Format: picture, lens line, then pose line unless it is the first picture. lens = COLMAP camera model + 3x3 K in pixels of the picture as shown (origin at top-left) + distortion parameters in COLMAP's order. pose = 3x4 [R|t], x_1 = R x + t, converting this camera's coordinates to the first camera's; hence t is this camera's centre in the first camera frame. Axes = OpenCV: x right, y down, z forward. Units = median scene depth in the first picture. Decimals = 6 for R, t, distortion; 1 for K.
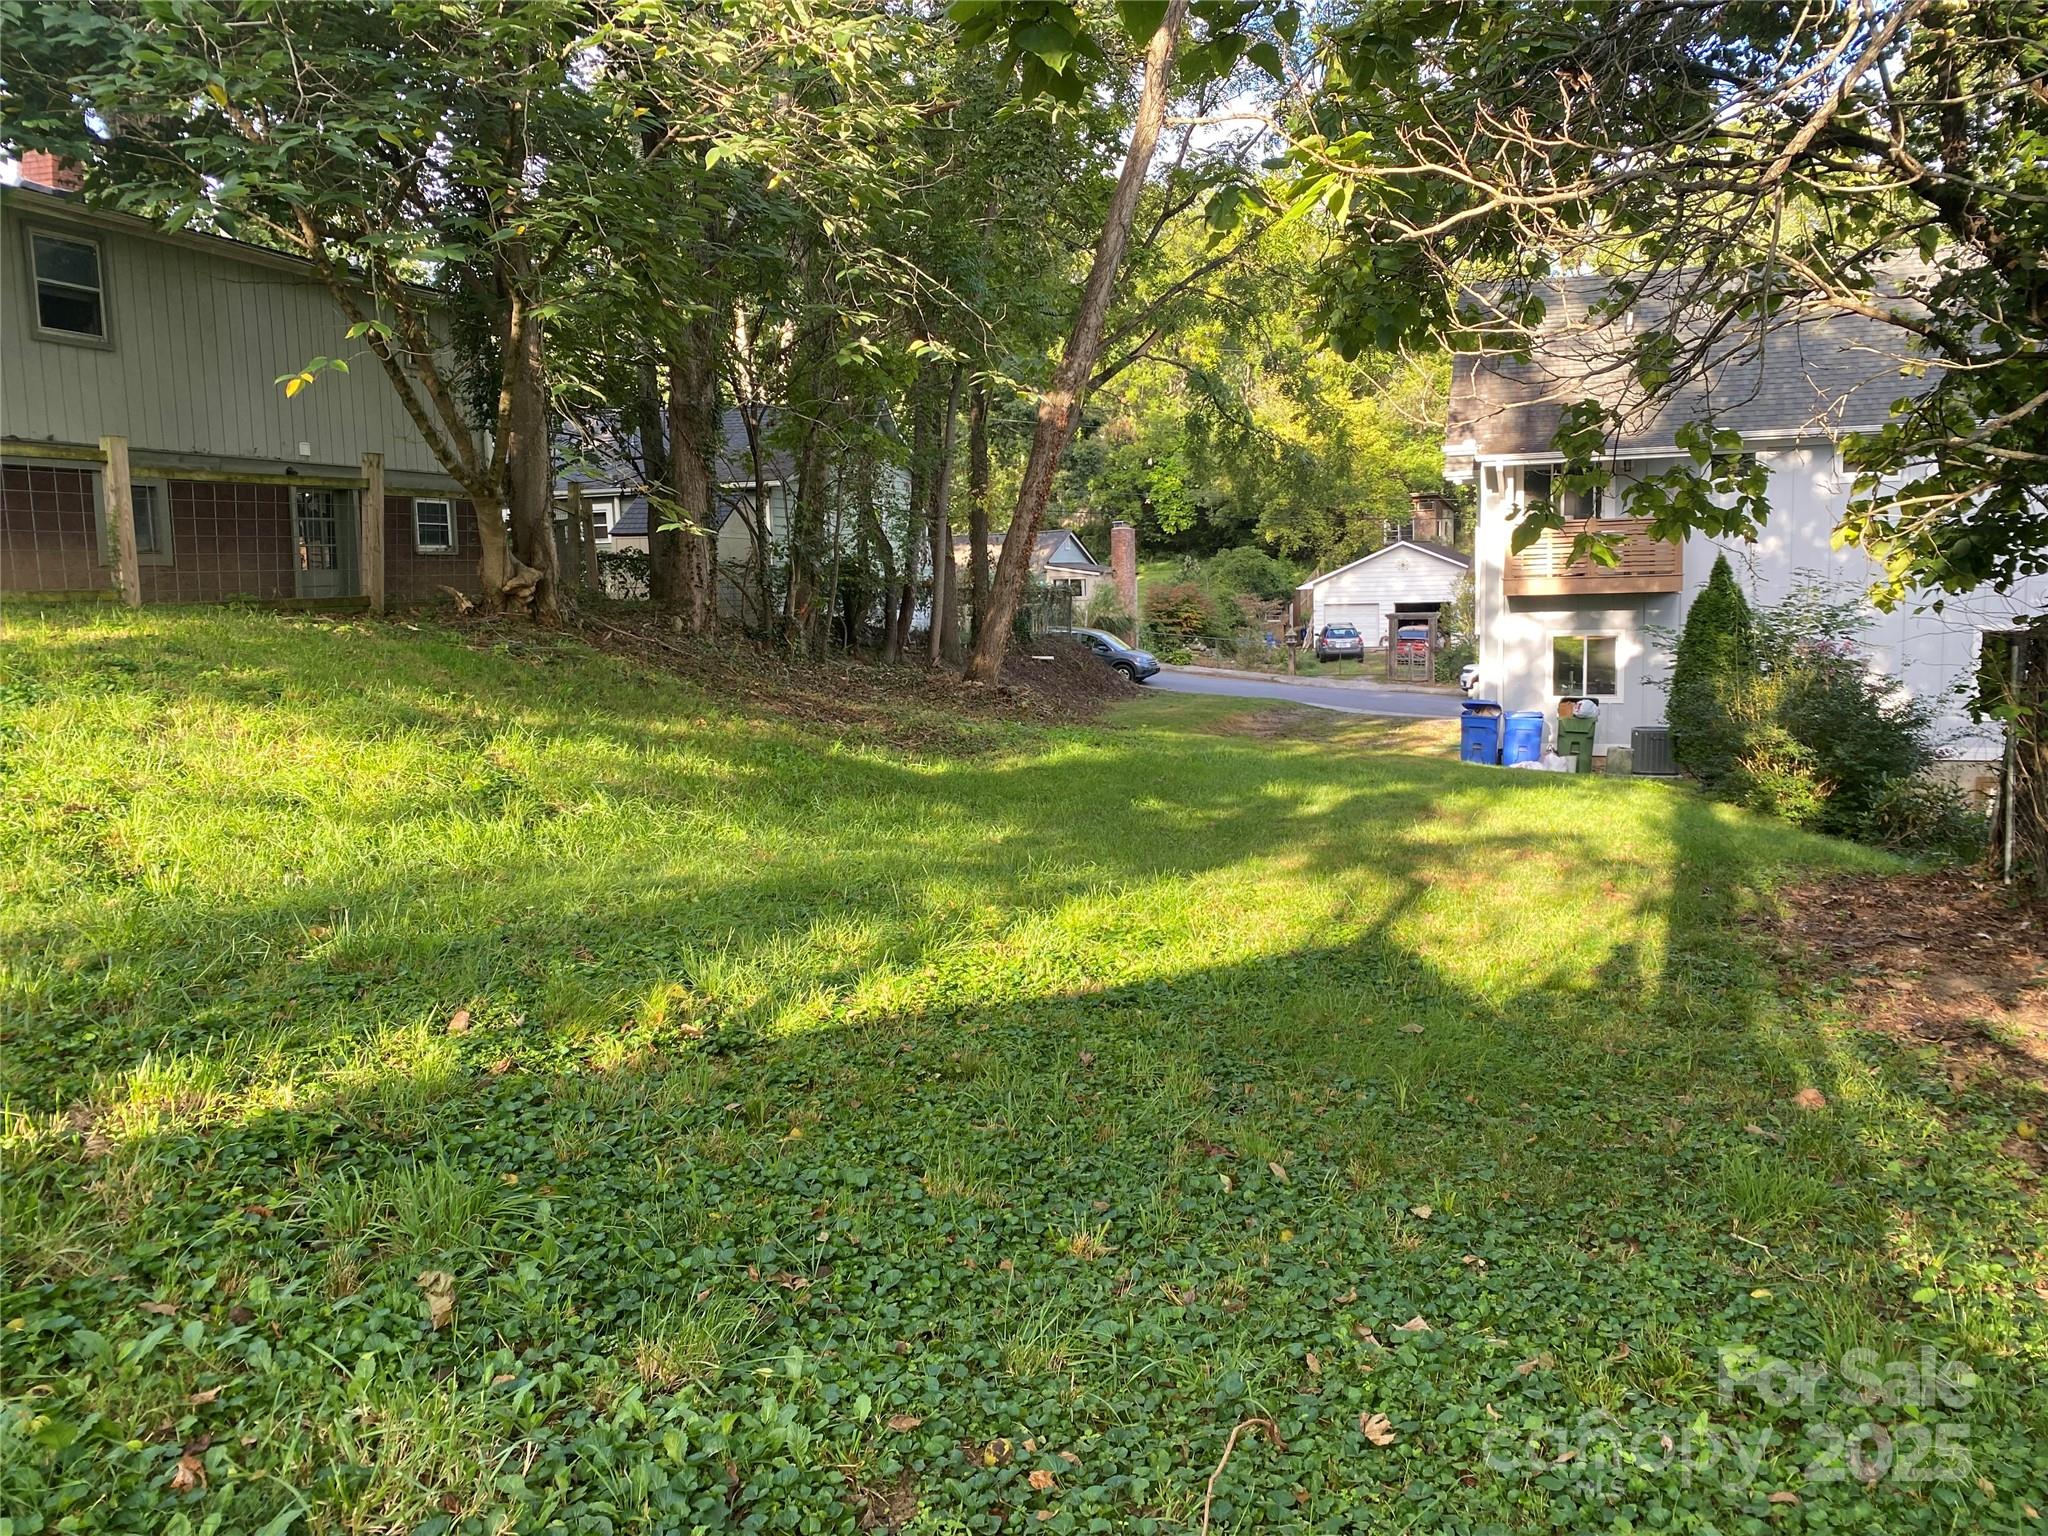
lens RADIAL K [[1556.4, 0, 1016.4], [0, 1556.4, 768.9], [0, 0, 1]] dist [-0.011179, -0.004608]
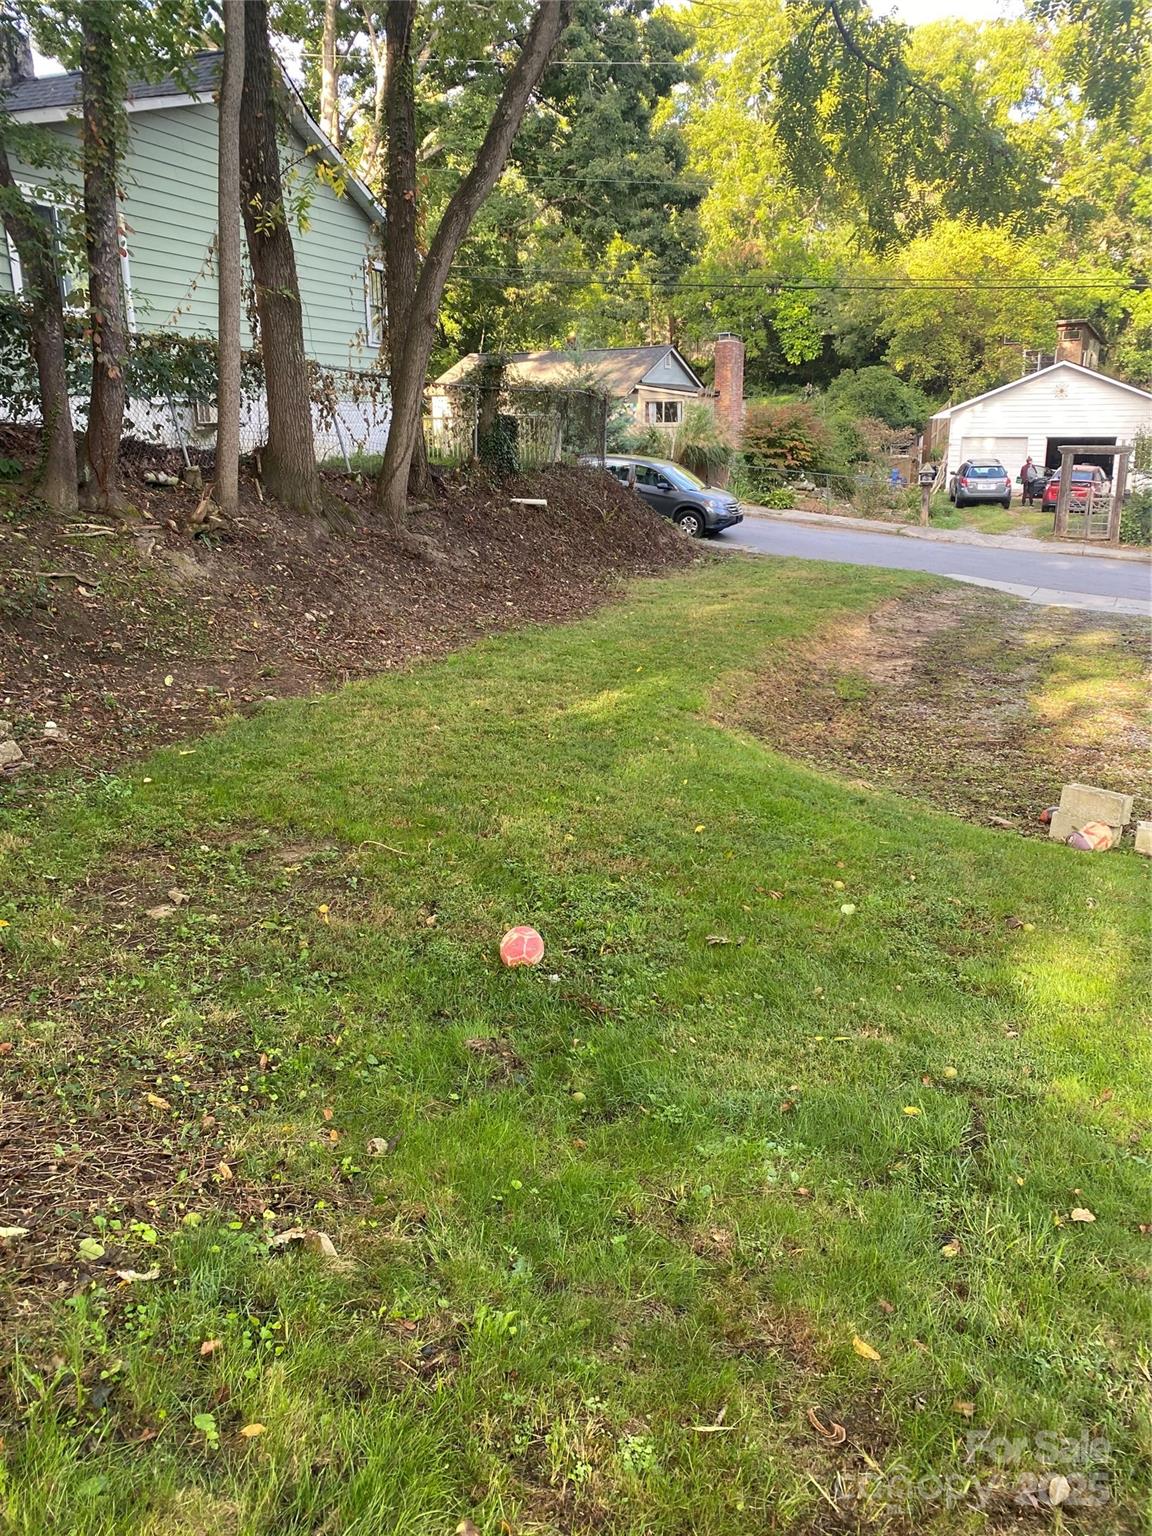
lens RADIAL K [[1167.3, 0, 587.1], [0, 1167.3, 770.4], [0, 0, 1]] dist [-0.011179, -0.004608]
pose [[0.996442, 0.037851, -0.075310, 0.050843], [-0.024832, 0.985670, 0.166849, -0.028721], [0.080546, -0.164385, 0.983102, 0.345780]]
